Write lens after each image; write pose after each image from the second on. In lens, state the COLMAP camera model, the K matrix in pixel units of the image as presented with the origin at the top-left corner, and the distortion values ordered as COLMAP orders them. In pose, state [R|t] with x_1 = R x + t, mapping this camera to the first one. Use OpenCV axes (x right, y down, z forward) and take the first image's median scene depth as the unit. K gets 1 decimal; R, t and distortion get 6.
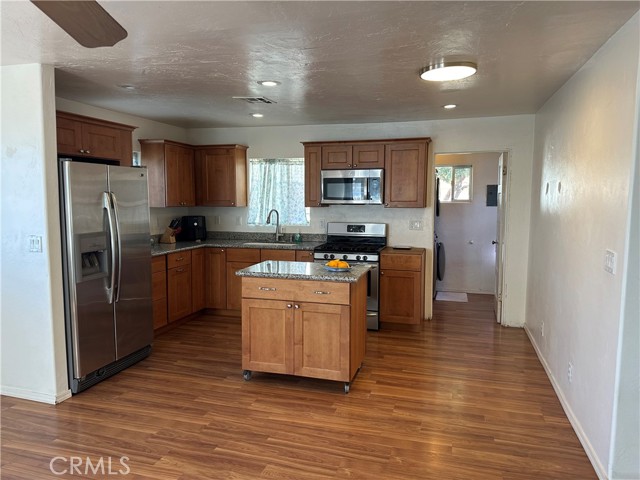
lens RADIAL K [[450.6, 0, 317.9], [0, 450.6, 242.1], [0, 0, 1]] dist [0.105344, -0.120838]
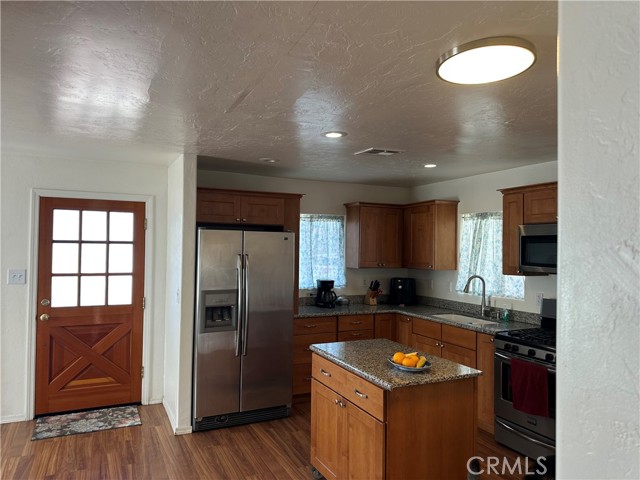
lens RADIAL K [[450.6, 0, 317.9], [0, 450.6, 242.1], [0, 0, 1]] dist [0.105344, -0.120838]
pose [[0.660767, -0.004570, -0.750577, 0.344454], [-0.086251, 0.992895, -0.081976, -0.044420], [0.745619, 0.118905, 0.655678, 0.279225]]
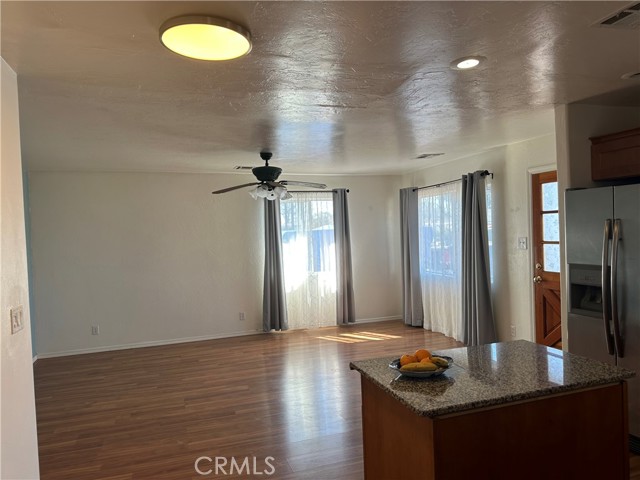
lens RADIAL K [[450.6, 0, 317.9], [0, 450.6, 242.1], [0, 0, 1]] dist [0.105344, -0.120838]
pose [[-0.819898, 0.047195, -0.570561, 0.312040], [-0.016371, 0.994256, 0.105766, -0.100730], [0.572276, 0.096058, -0.814416, 0.935991]]
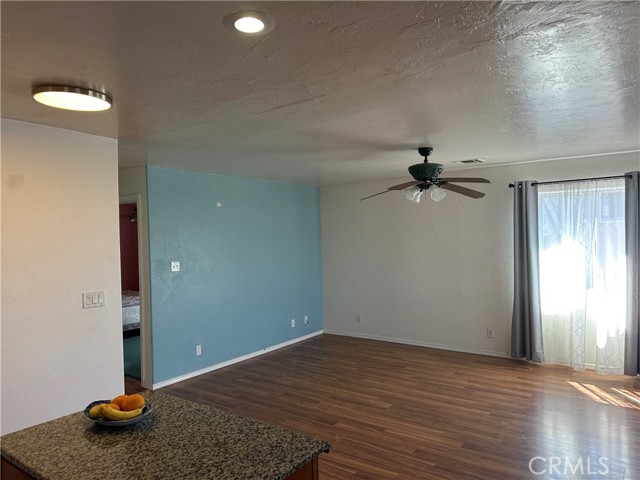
lens RADIAL K [[450.6, 0, 317.9], [0, 450.6, 242.1], [0, 0, 1]] dist [0.105344, -0.120838]
pose [[-0.943802, 0.021746, 0.329797, -0.198486], [0.058596, 0.993036, 0.102209, -0.109281], [-0.325277, 0.115790, -0.938503, 0.940569]]
